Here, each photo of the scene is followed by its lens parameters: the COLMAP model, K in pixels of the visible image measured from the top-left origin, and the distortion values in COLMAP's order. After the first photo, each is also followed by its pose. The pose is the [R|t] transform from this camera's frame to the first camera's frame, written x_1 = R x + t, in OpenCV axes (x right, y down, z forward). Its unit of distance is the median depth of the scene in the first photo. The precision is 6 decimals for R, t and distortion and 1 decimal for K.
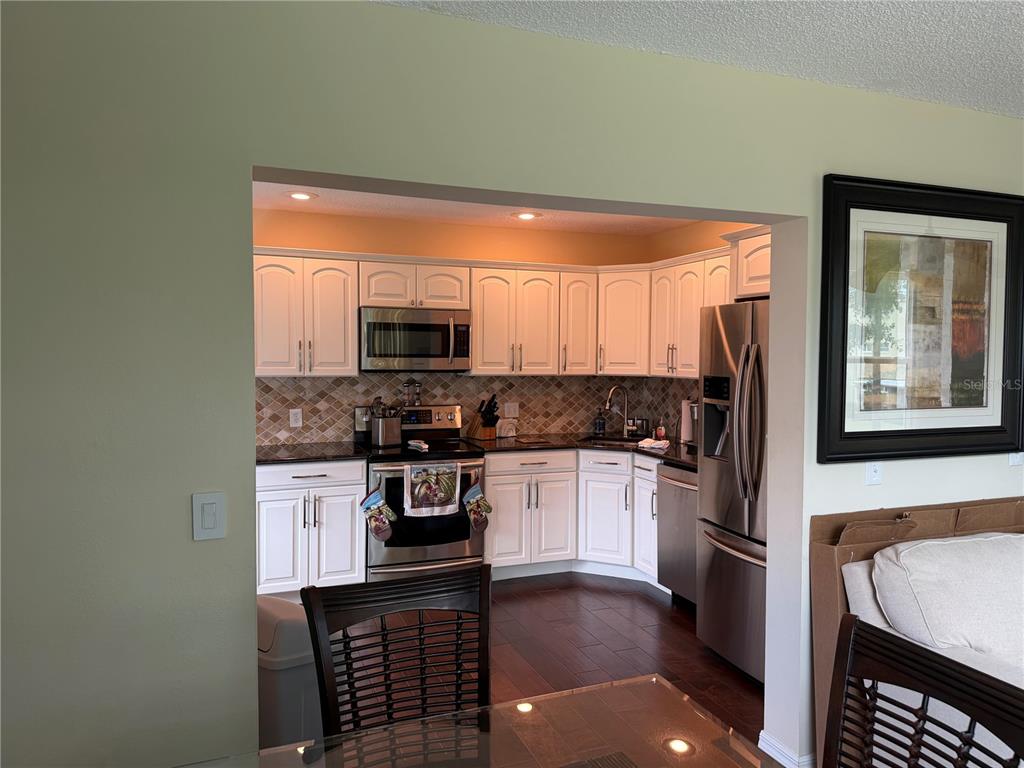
lens RADIAL K [[730.1, 0, 512.0], [0, 730.1, 384.0], [0, 0, 1]] dist [0.084261, -0.085108]
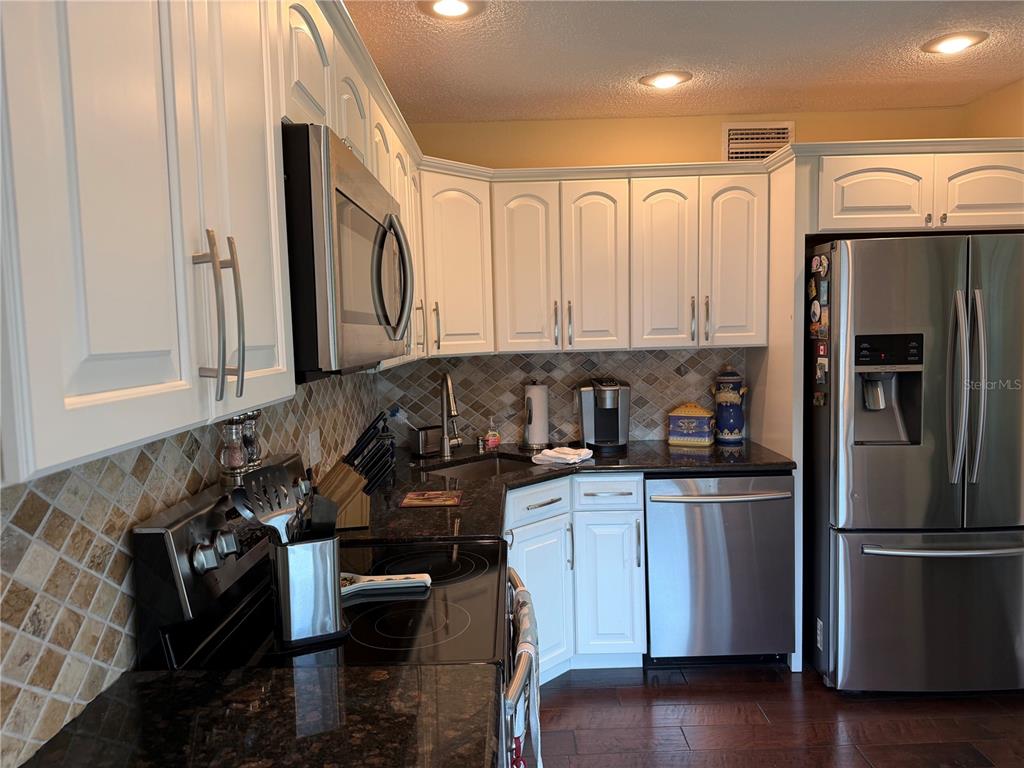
lens RADIAL K [[730.1, 0, 512.0], [0, 730.1, 384.0], [0, 0, 1]] dist [0.084261, -0.085108]
pose [[0.336925, -0.087974, 0.937412, -0.406603], [0.067264, 0.995330, 0.069233, -0.027852], [-0.939126, 0.039728, 0.341270, 0.796548]]
